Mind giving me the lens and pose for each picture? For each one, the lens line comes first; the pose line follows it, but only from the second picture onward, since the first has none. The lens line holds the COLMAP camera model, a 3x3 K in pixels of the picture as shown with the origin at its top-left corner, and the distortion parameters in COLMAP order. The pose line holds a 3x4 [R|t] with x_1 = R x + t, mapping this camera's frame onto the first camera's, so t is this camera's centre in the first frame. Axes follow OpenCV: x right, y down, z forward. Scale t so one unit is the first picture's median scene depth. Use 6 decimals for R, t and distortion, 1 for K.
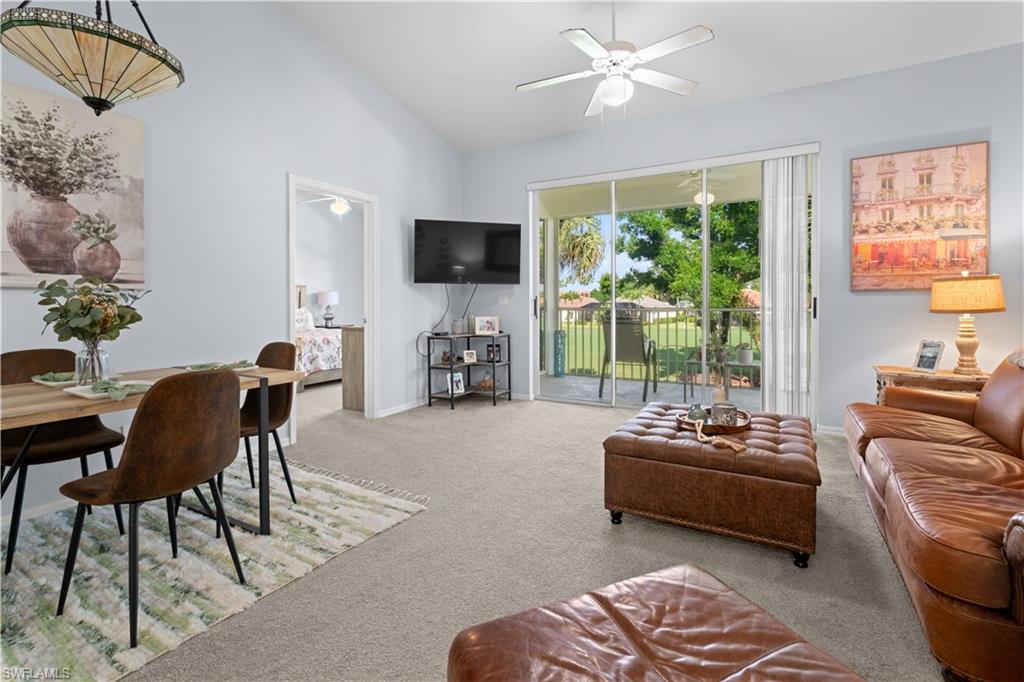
lens RADIAL K [[477.3, 0, 512.9], [0, 477.3, 303.8], [0, 0, 1]] dist [-0.007185, 0.002451]
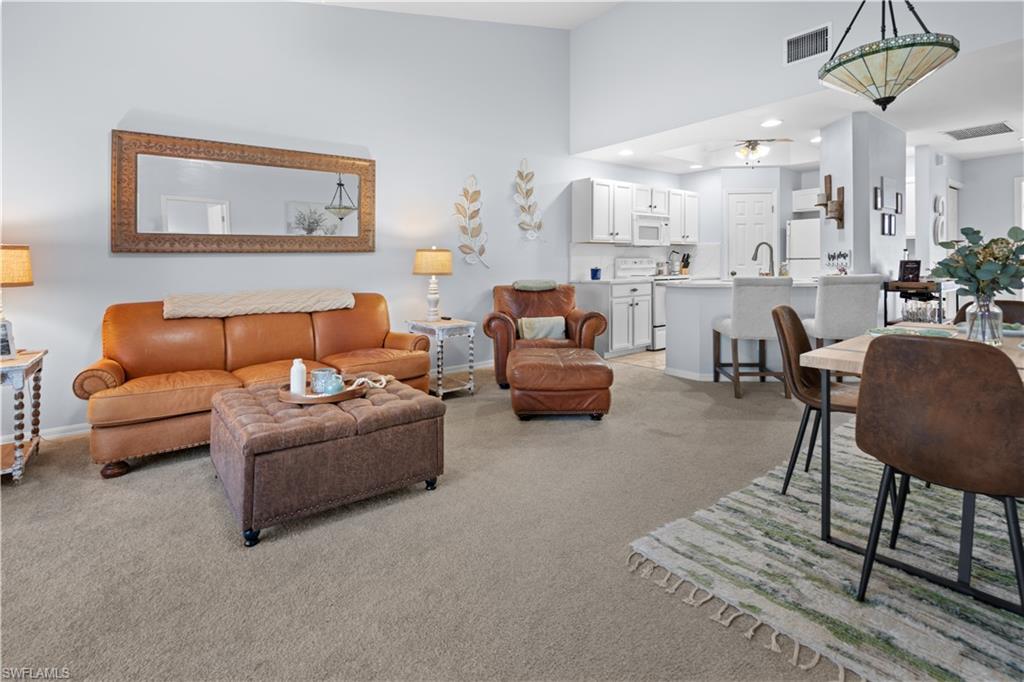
lens RADIAL K [[477.3, 0, 492.0], [0, 477.3, 275.3], [0, 0, 1]] dist [-0.007185, 0.002451]
pose [[-0.916651, 0.008991, 0.399587, -0.199481], [0.020535, 0.999486, 0.024617, -0.003580], [-0.399160, 0.030771, -0.916365, 1.222684]]
